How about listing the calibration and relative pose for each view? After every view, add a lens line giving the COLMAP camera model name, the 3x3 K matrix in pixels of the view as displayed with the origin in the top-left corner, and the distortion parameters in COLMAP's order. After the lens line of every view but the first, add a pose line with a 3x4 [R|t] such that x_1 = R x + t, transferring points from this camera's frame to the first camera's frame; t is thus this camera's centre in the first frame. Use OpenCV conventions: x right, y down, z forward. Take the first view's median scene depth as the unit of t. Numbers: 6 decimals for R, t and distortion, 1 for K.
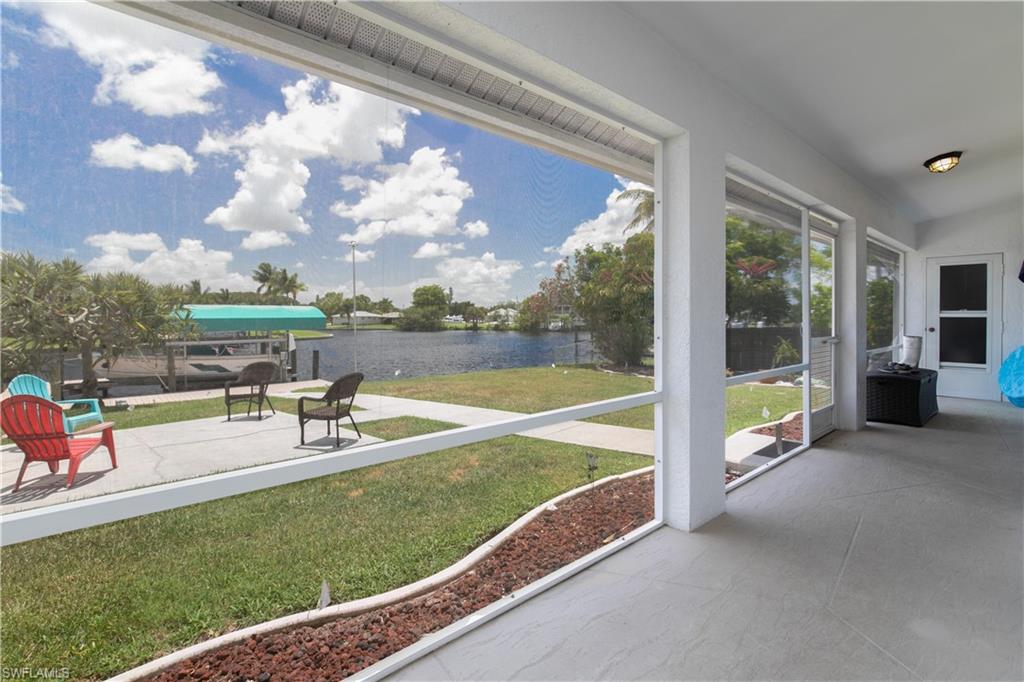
lens RADIAL K [[469.8, 0, 517.7], [0, 469.8, 347.2], [0, 0, 1]] dist [-0.005231, -0.000674]
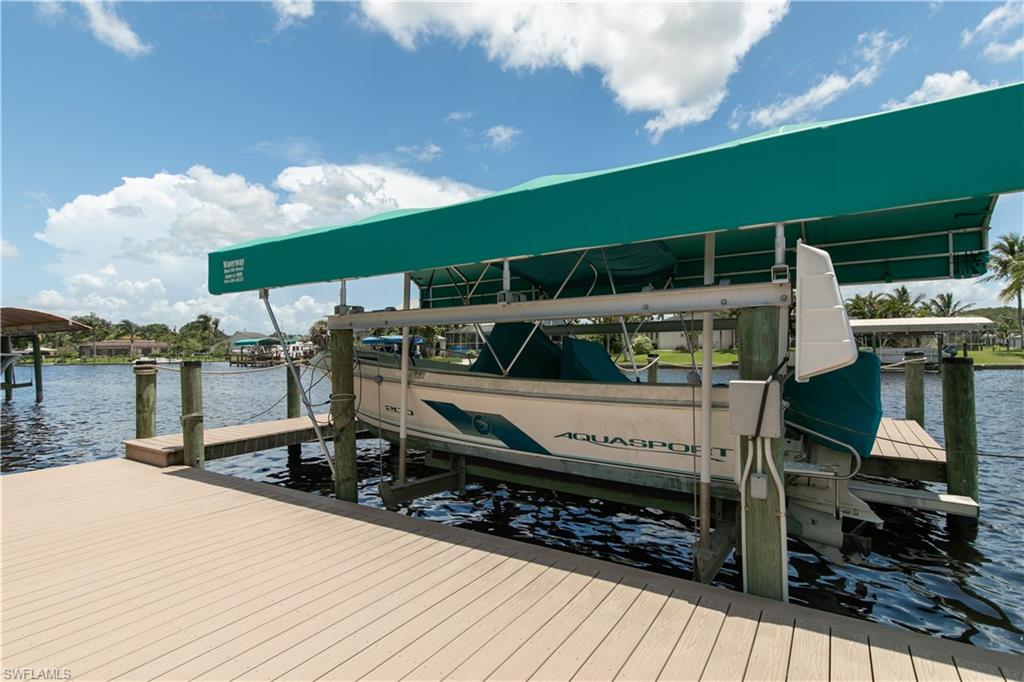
lens RADIAL K [[469.8, 0, 517.0], [0, 469.8, 348.1], [0, 0, 1]] dist [-0.005231, -0.000674]
pose [[0.246276, -0.002838, -0.969196, -0.402801], [-0.042450, 0.999005, -0.013712, 0.006340], [0.968270, 0.044519, 0.245911, 0.947342]]
